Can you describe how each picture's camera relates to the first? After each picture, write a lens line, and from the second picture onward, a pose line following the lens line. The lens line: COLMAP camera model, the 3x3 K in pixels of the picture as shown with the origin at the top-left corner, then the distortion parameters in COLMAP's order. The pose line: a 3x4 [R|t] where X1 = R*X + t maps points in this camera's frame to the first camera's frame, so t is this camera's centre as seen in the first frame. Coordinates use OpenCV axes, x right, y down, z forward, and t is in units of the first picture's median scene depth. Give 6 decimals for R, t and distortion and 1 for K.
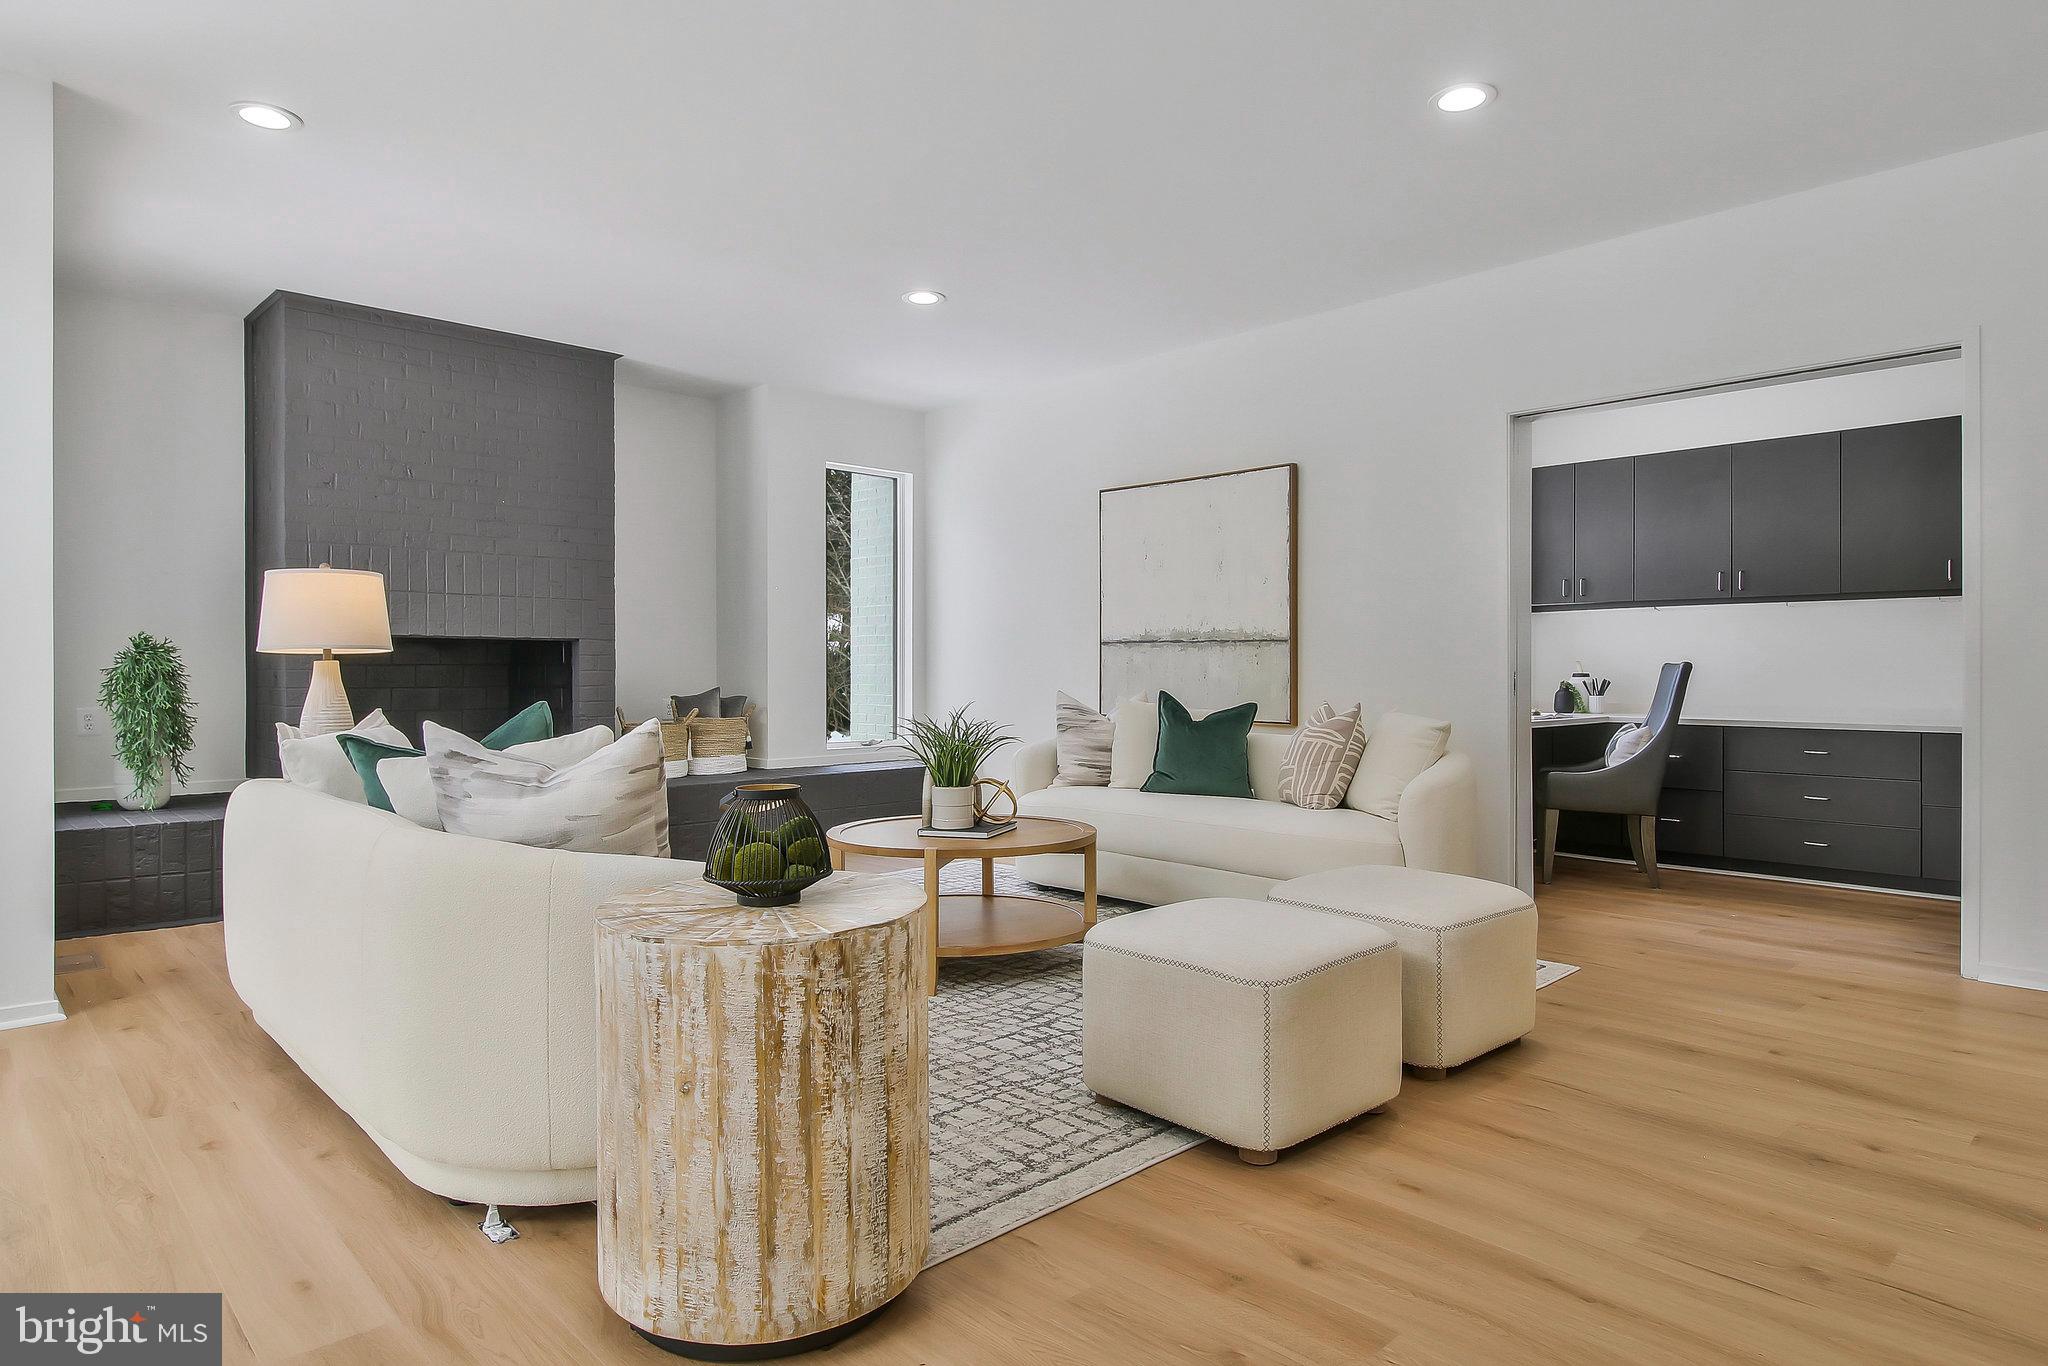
lens RADIAL K [[1165.5, 0, 1023.5], [0, 1165.5, 684.9], [0, 0, 1]] dist [0.009244, 0.000711]
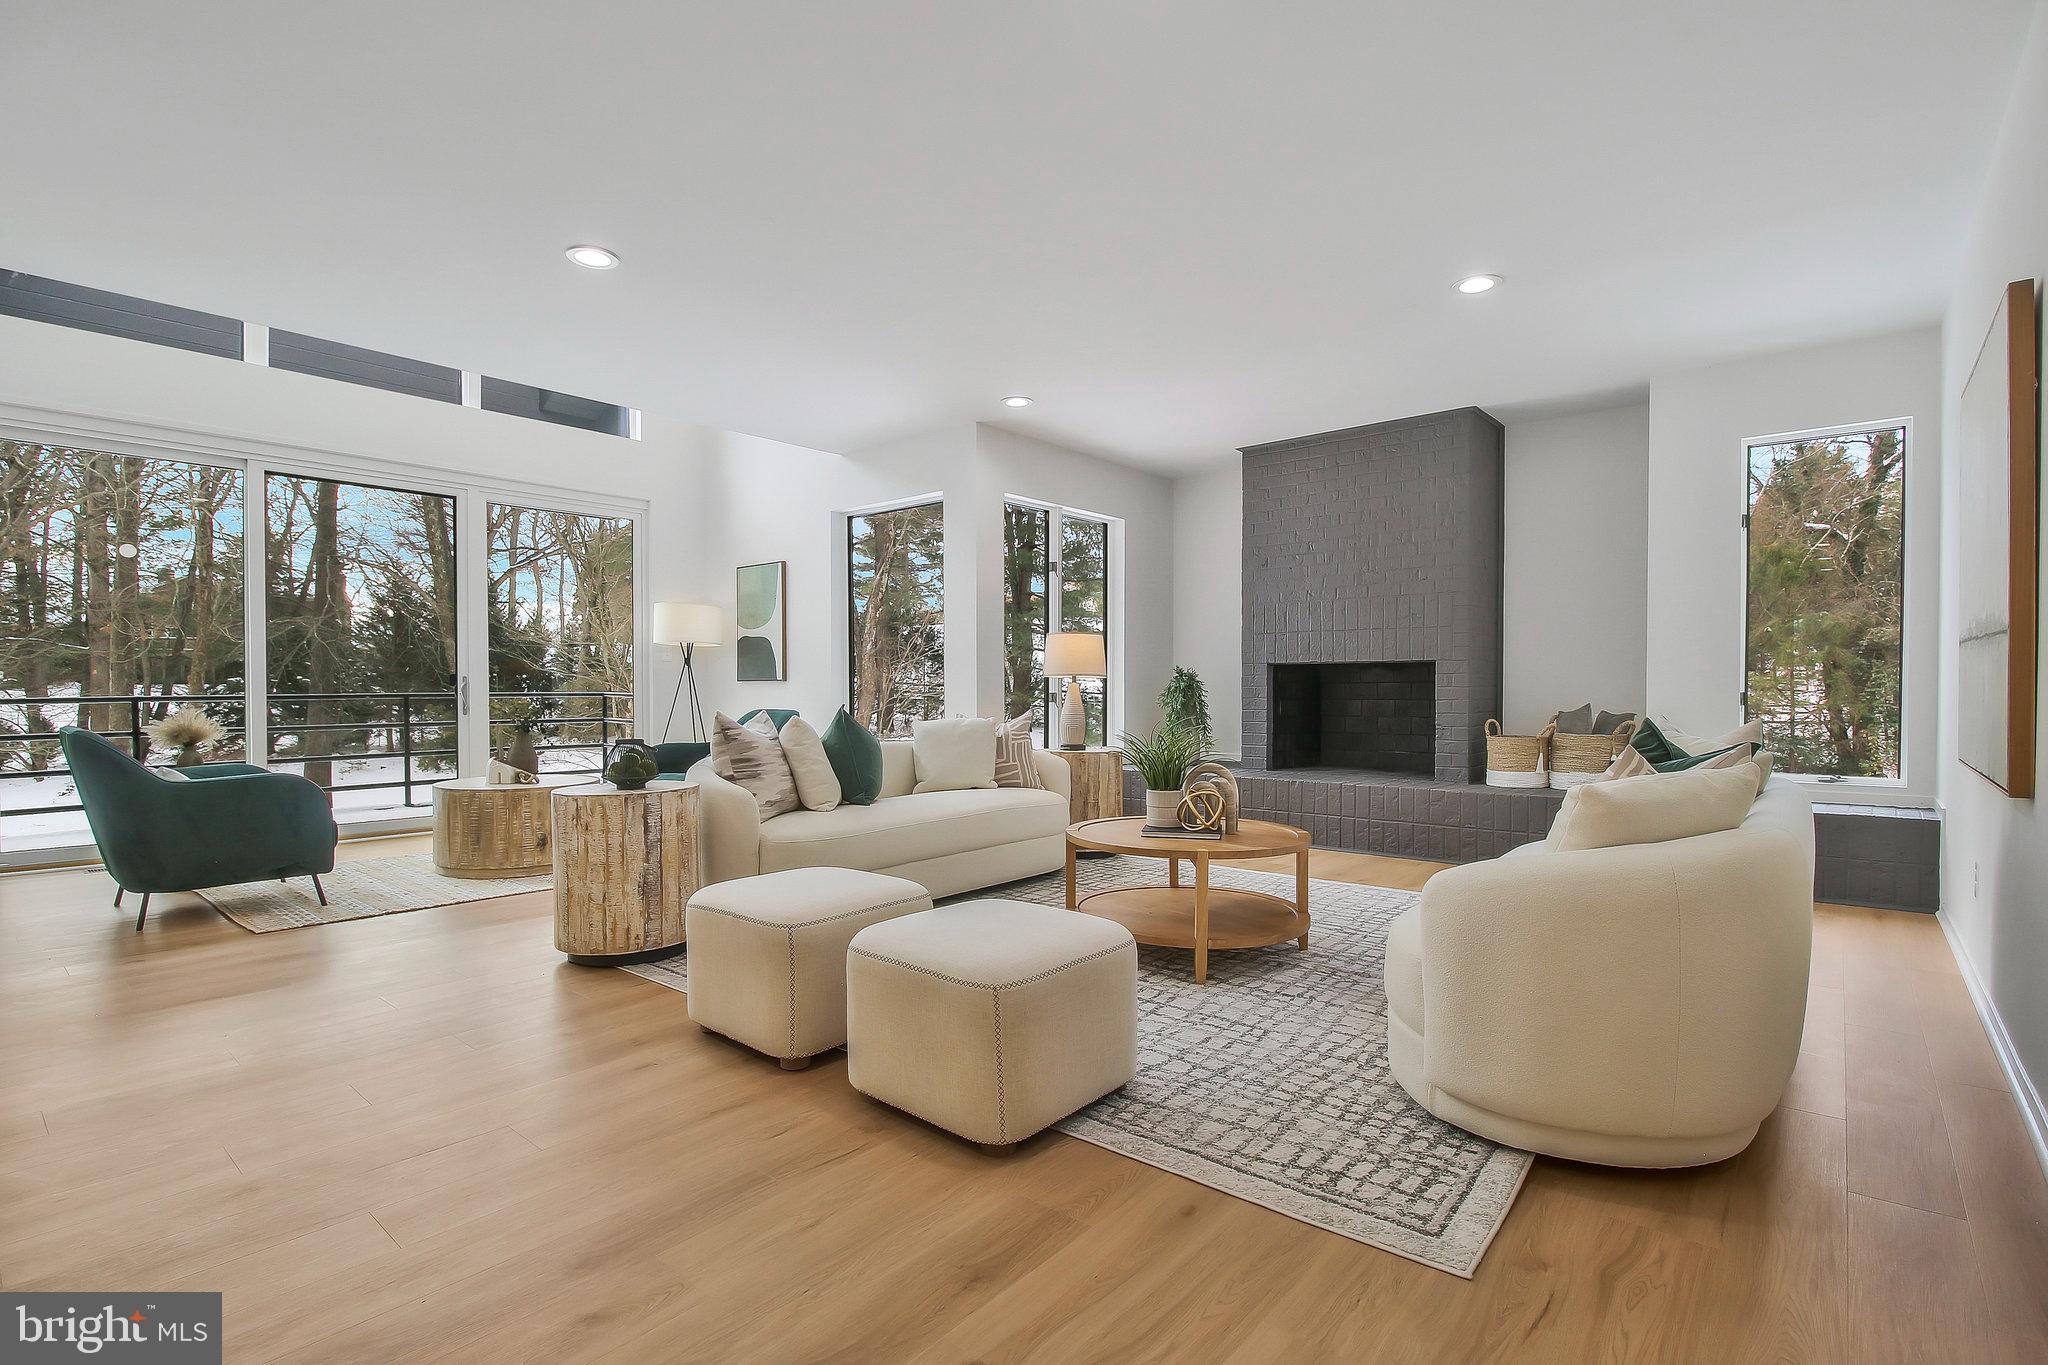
lens RADIAL K [[959.8, 0, 1023.2], [0, 959.8, 708.5], [0, 0, 1]] dist [-0.003195, -0.010930]
pose [[0.104954, 0.022483, -0.994223, 0.535373], [-0.008012, 0.999731, 0.021762, -0.008206], [0.994445, 0.005682, 0.105106, 0.473878]]
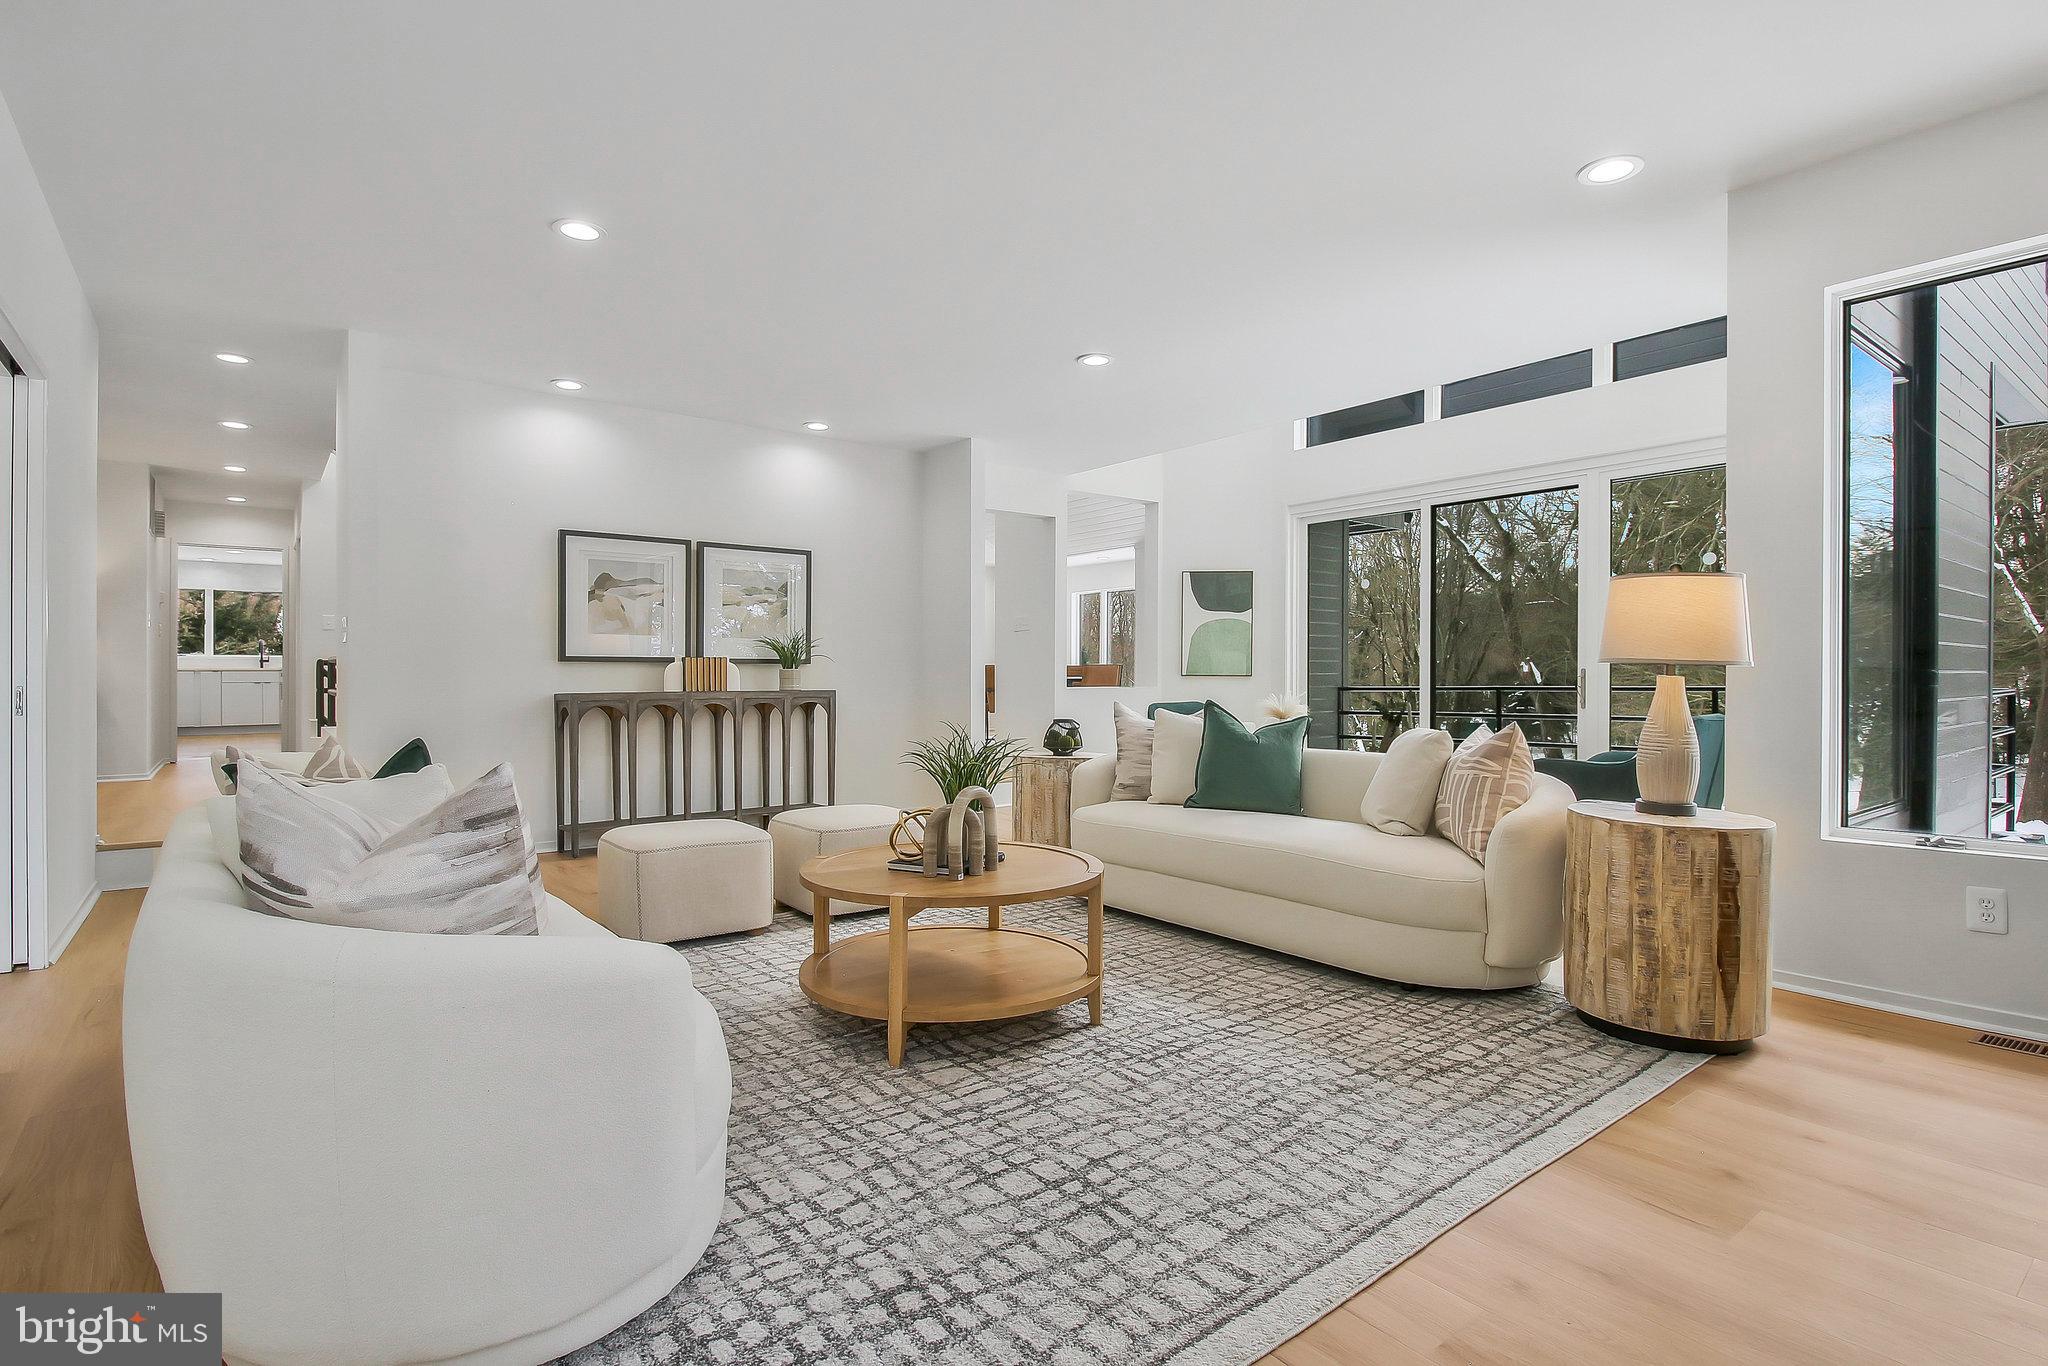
lens RADIAL K [[1016.5, 0, 1028.9], [0, 1016.5, 677.7], [0, 0, 1]] dist [0.003636, -0.002196]
pose [[-0.994723, -0.000820, 0.102590, -0.106674], [0.000217, 0.999949, 0.010102, -0.017127], [-0.102593, 0.010071, -0.994672, 1.107786]]
